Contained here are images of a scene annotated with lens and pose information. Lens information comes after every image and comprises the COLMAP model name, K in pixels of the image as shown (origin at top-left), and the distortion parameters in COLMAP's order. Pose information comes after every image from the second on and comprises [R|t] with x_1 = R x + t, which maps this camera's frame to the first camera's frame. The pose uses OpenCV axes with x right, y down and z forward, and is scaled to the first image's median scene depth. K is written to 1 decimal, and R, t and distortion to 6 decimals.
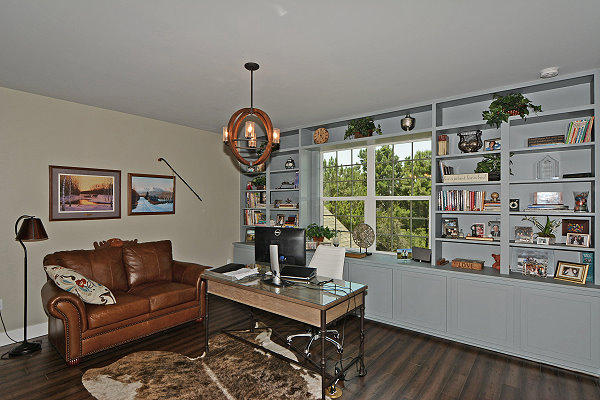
lens RADIAL K [[305.9, 0, 300.0], [0, 305.9, 200.0], [0, 0, 1]] dist [-0.003102, -0.000316]
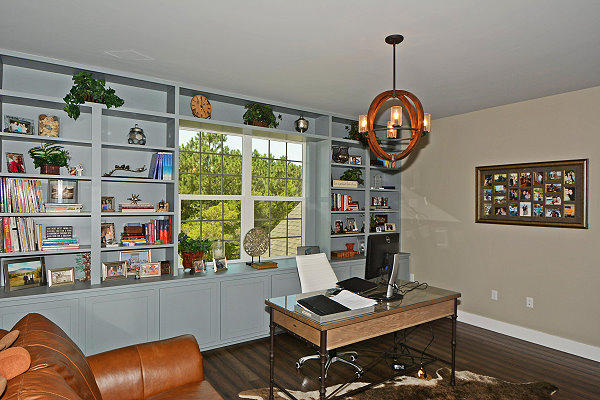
lens RADIAL K [[367.1, 0, 300.0], [0, 367.1, 200.0], [0, 0, 1]] dist [0.000505, -0.002118]
pose [[0.281509, 0.008162, 0.959524, -0.894531], [-0.019498, 0.999806, -0.002784, 0.000190], [-0.959360, -0.017925, 0.281614, 0.732734]]
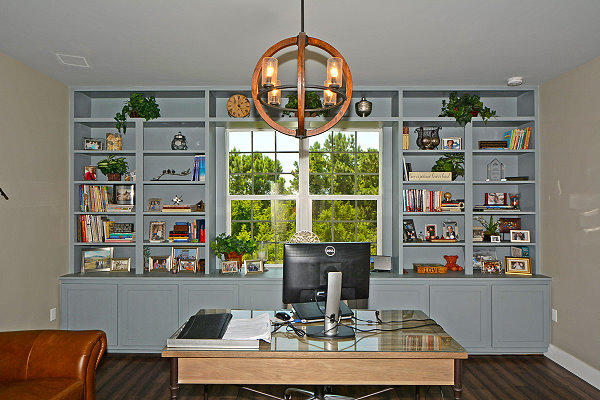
lens RADIAL K [[367.1, 0, 300.0], [0, 367.1, 200.0], [0, 0, 1]] dist [0.000505, -0.002118]
pose [[0.786771, 0.004528, 0.617228, -0.446064], [-0.004834, 0.999988, -0.001174, 0.003095], [-0.617226, -0.002060, 0.786783, 0.352353]]
